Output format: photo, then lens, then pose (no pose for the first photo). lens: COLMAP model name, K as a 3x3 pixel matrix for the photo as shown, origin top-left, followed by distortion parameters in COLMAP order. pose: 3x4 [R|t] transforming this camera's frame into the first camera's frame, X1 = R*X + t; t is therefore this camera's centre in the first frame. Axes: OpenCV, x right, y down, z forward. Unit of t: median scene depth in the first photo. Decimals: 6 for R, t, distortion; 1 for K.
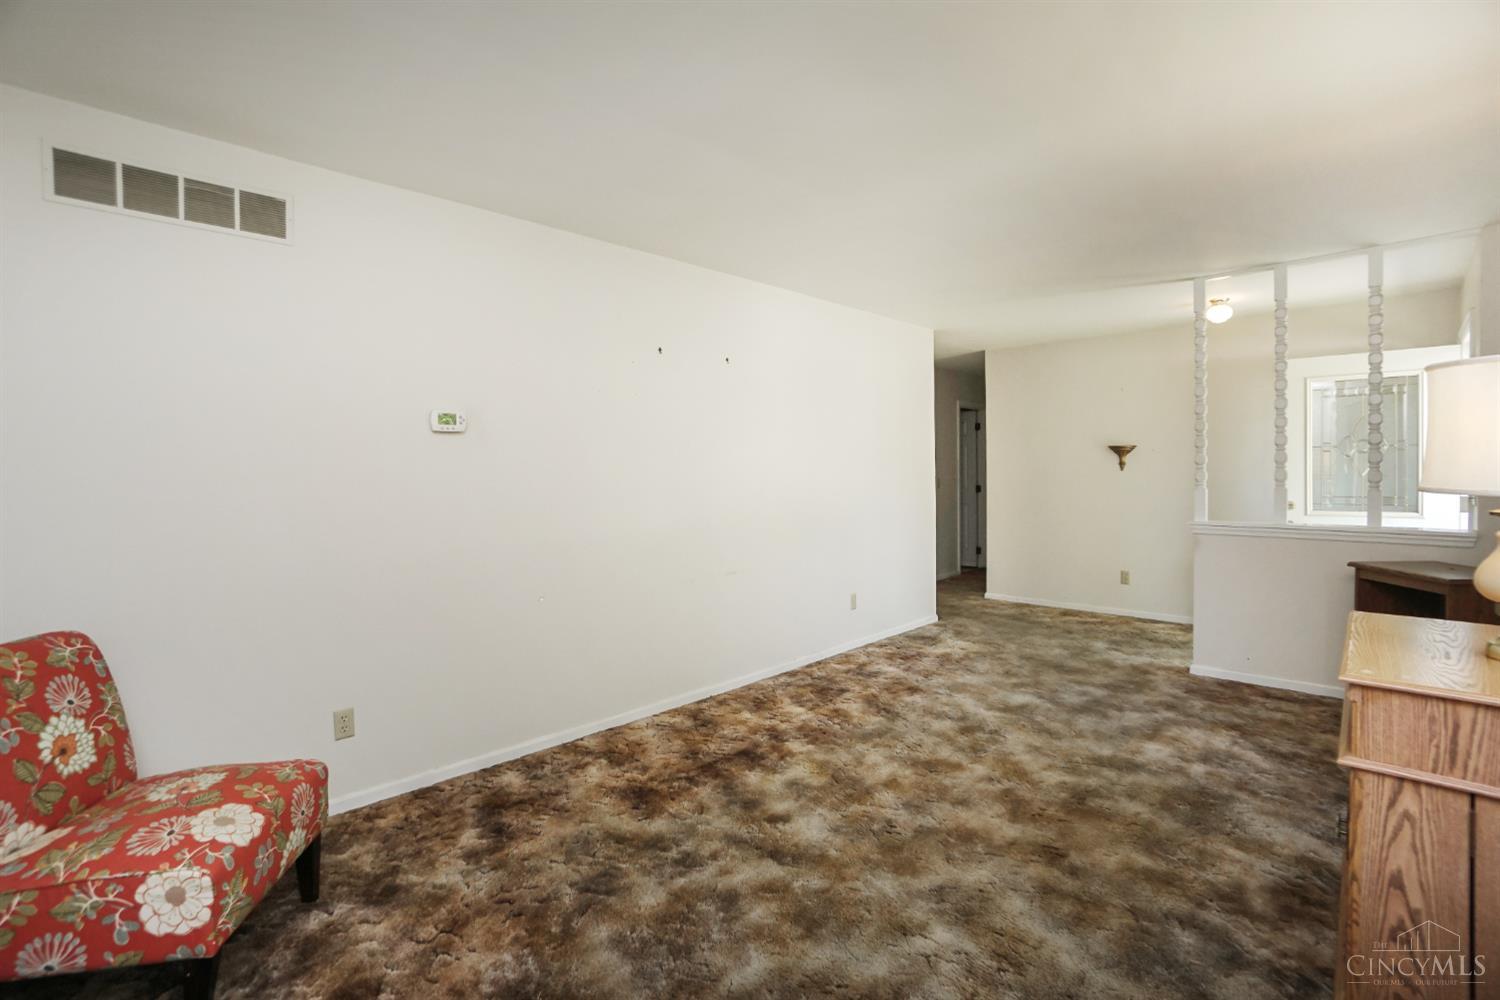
lens RADIAL K [[663.0, 0, 743.8], [0, 663.0, 494.4], [0, 0, 1]] dist [-0.028279, 0.002712]
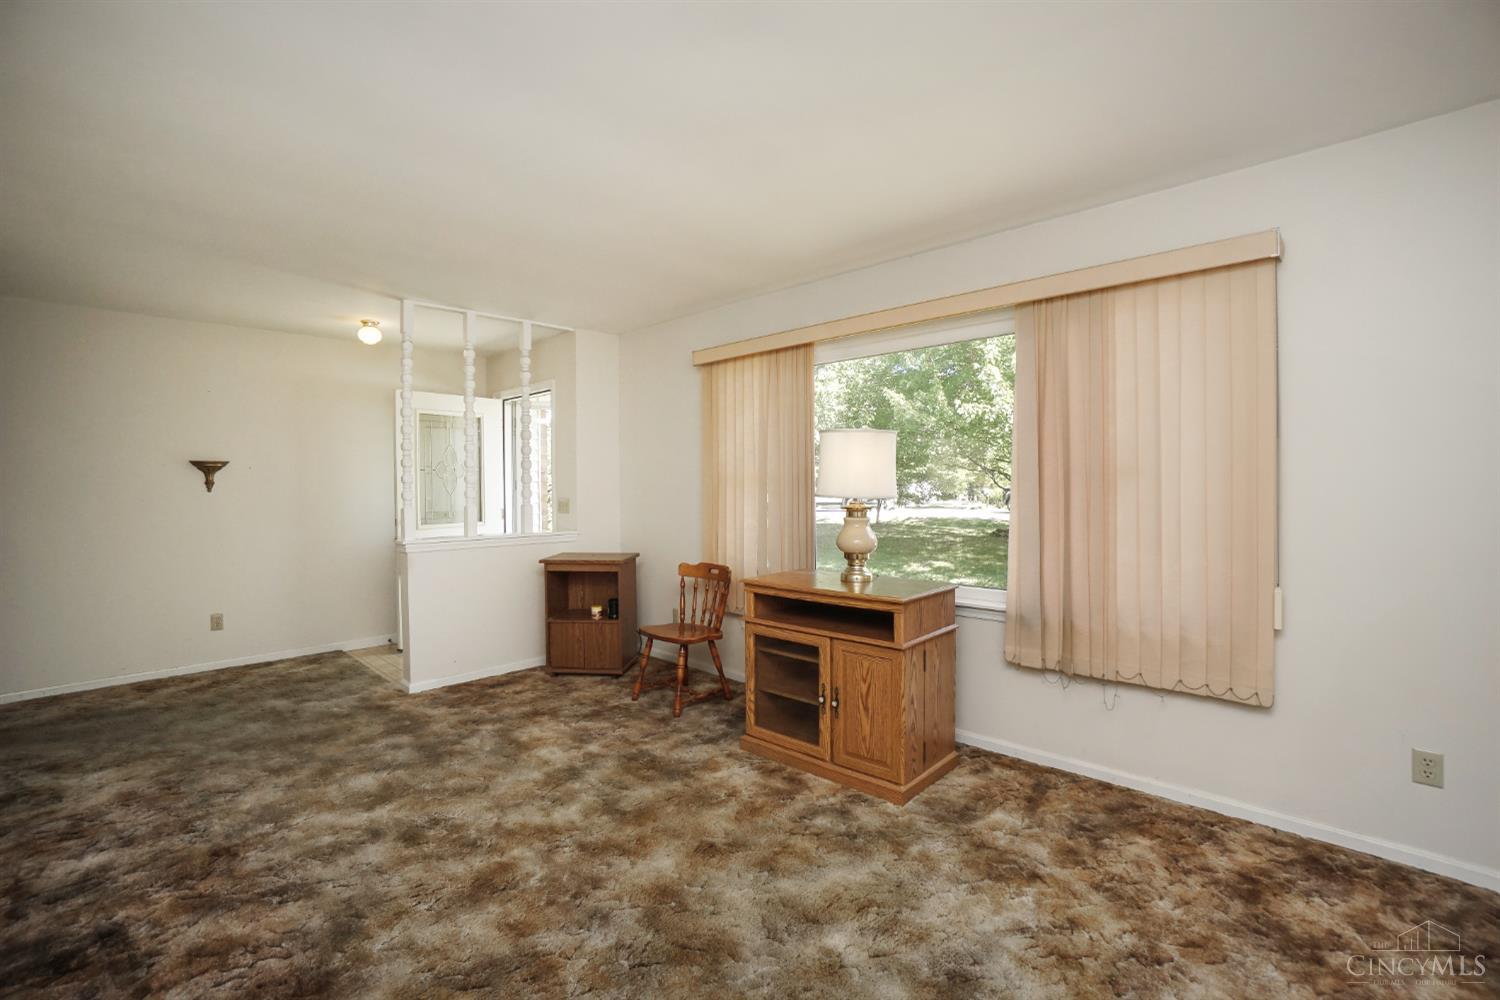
lens RADIAL K [[663.0, 0, 735.2], [0, 663.0, 489.6], [0, 0, 1]] dist [-0.028279, 0.002712]
pose [[0.016938, -0.001218, 0.999856, -0.404634], [0.042154, 0.999111, 0.000503, -0.021380], [-0.998968, 0.042140, 0.016975, 0.625471]]
